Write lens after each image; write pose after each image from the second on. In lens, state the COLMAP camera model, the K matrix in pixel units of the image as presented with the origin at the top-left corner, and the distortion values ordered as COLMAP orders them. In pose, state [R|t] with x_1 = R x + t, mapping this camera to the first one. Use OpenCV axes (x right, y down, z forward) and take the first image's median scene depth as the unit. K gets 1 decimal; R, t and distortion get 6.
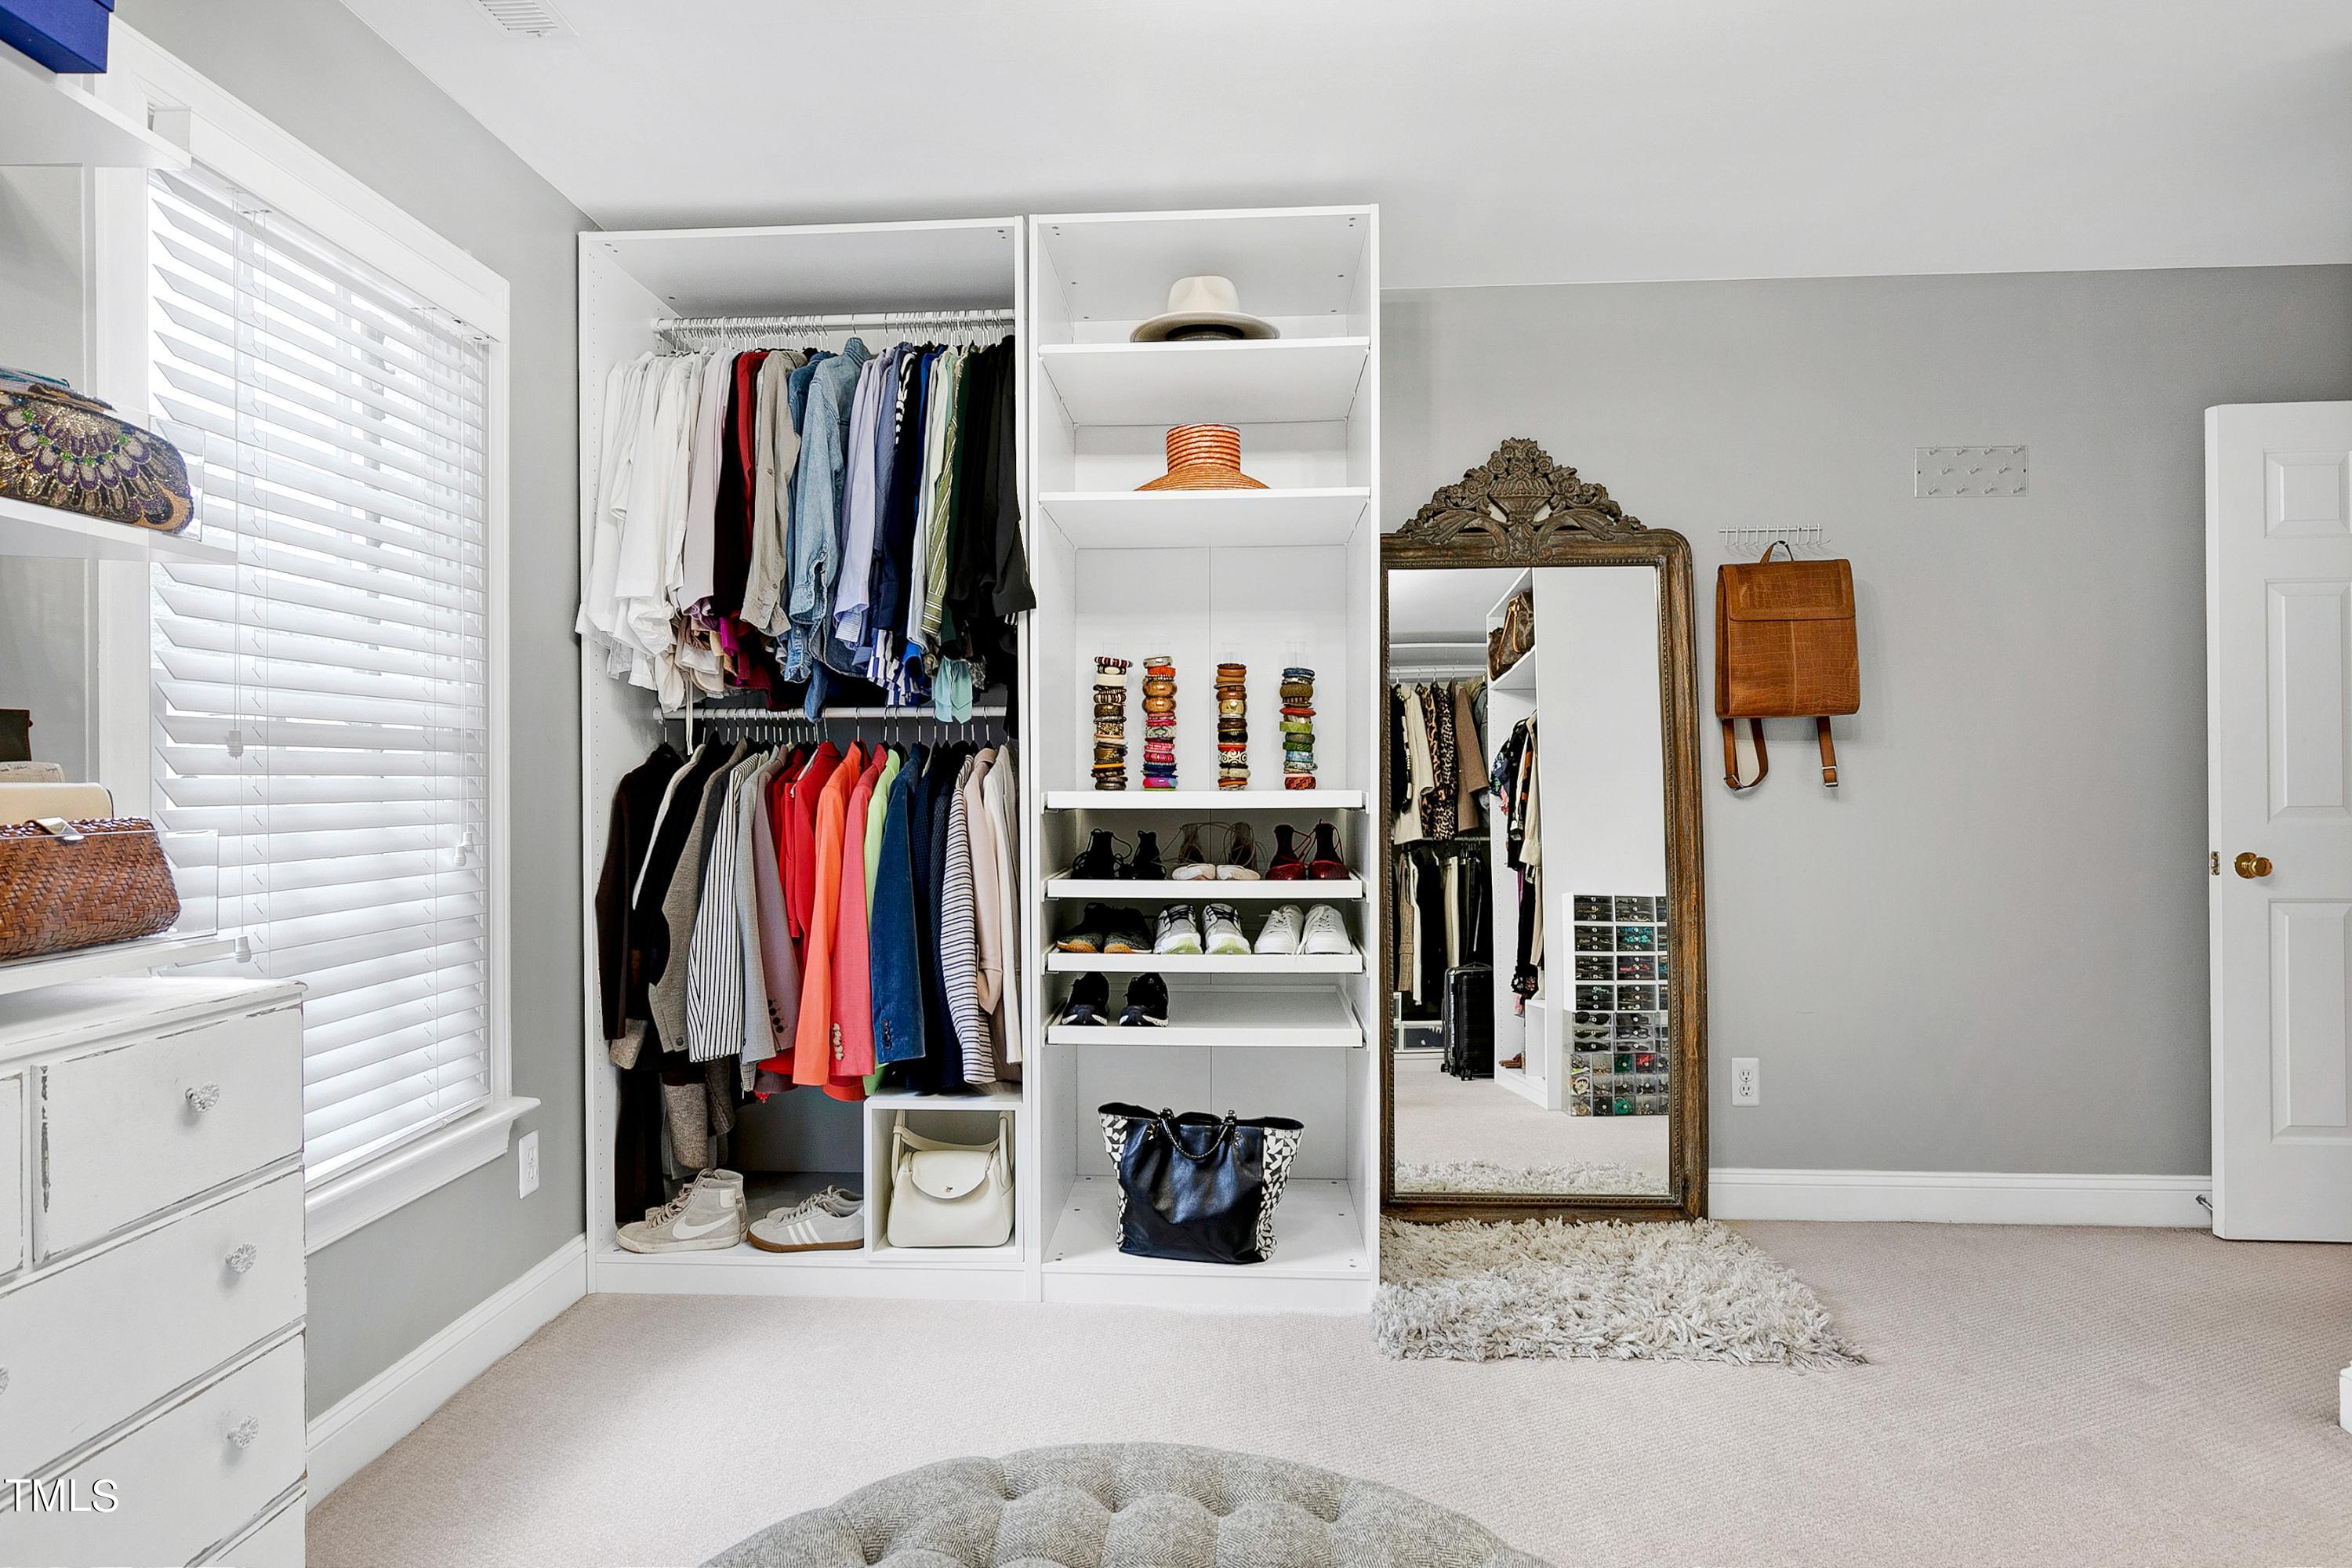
lens RADIAL K [[1217.7, 0, 1174.7], [0, 1217.7, 785.6], [0, 0, 1]] dist [0.001255, 0.000192]
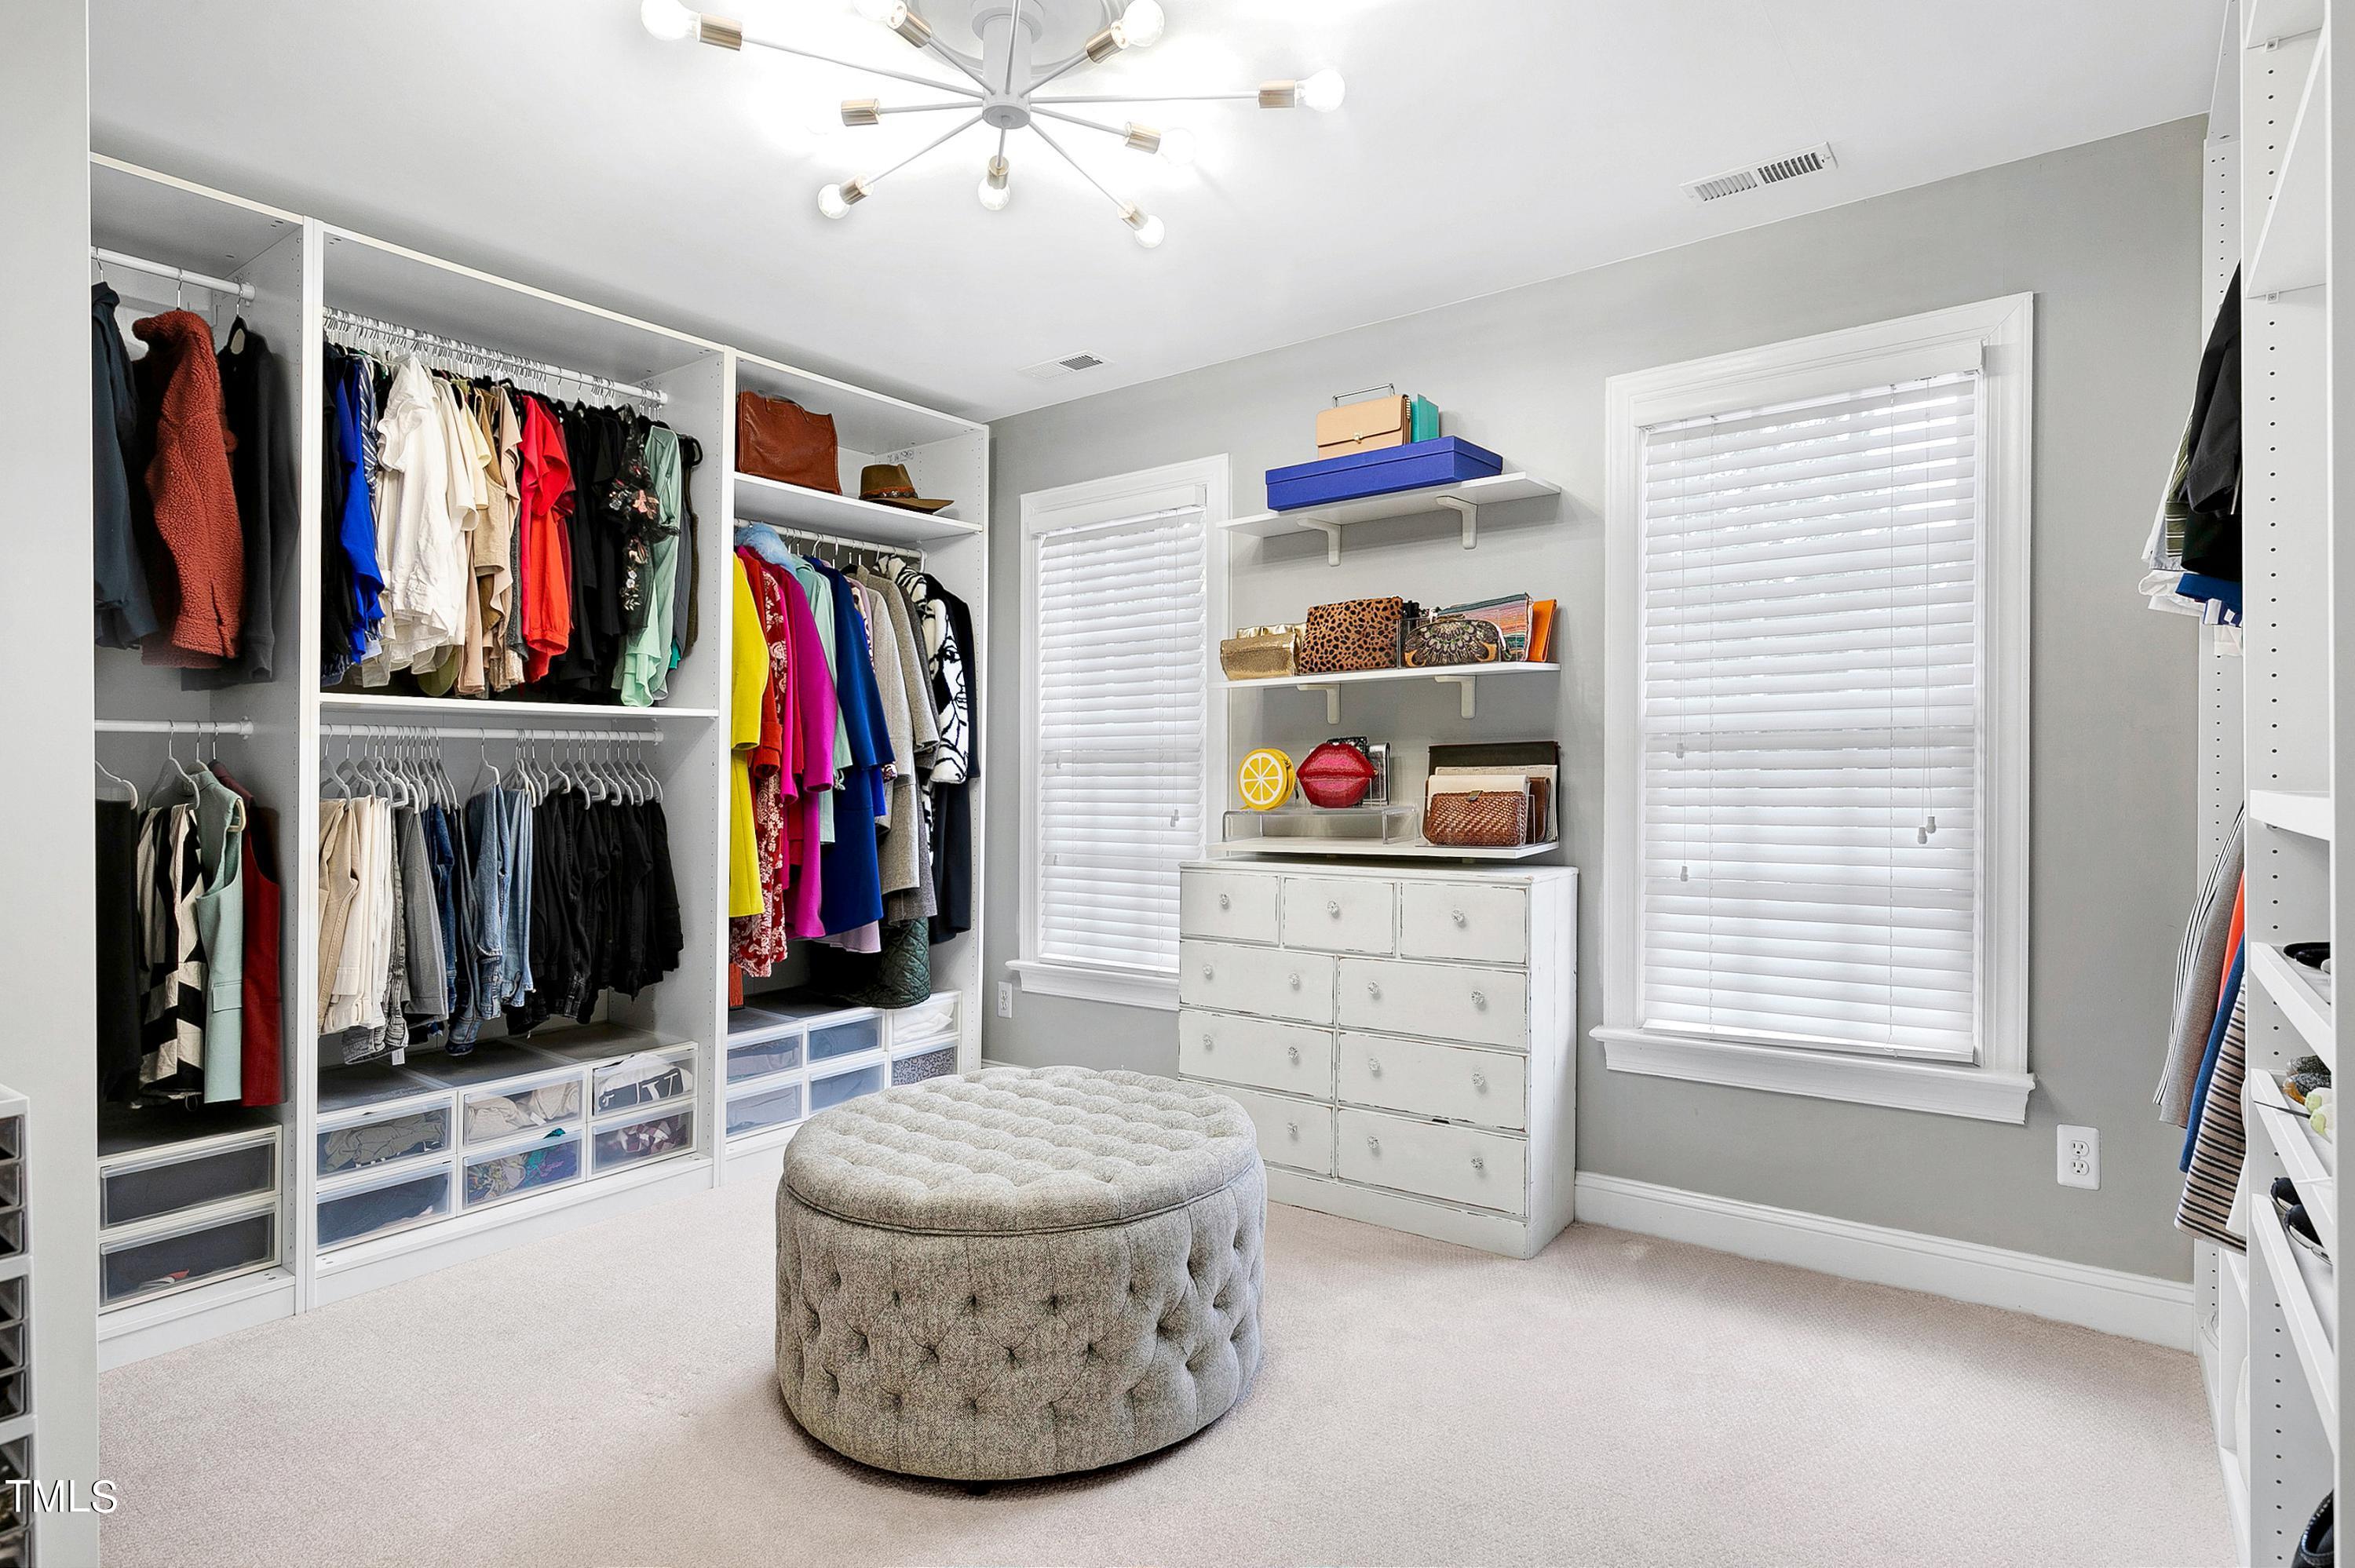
lens RADIAL K [[1219.0, 0, 1178.9], [0, 1219.0, 779.8], [0, 0, 1]] dist [0.001255, 0.000192]
pose [[-0.562225, 0.005890, -0.826963, 1.006198], [0.005100, 0.999980, 0.003654, -0.004581], [0.826968, -0.002163, -0.562244, 1.366566]]
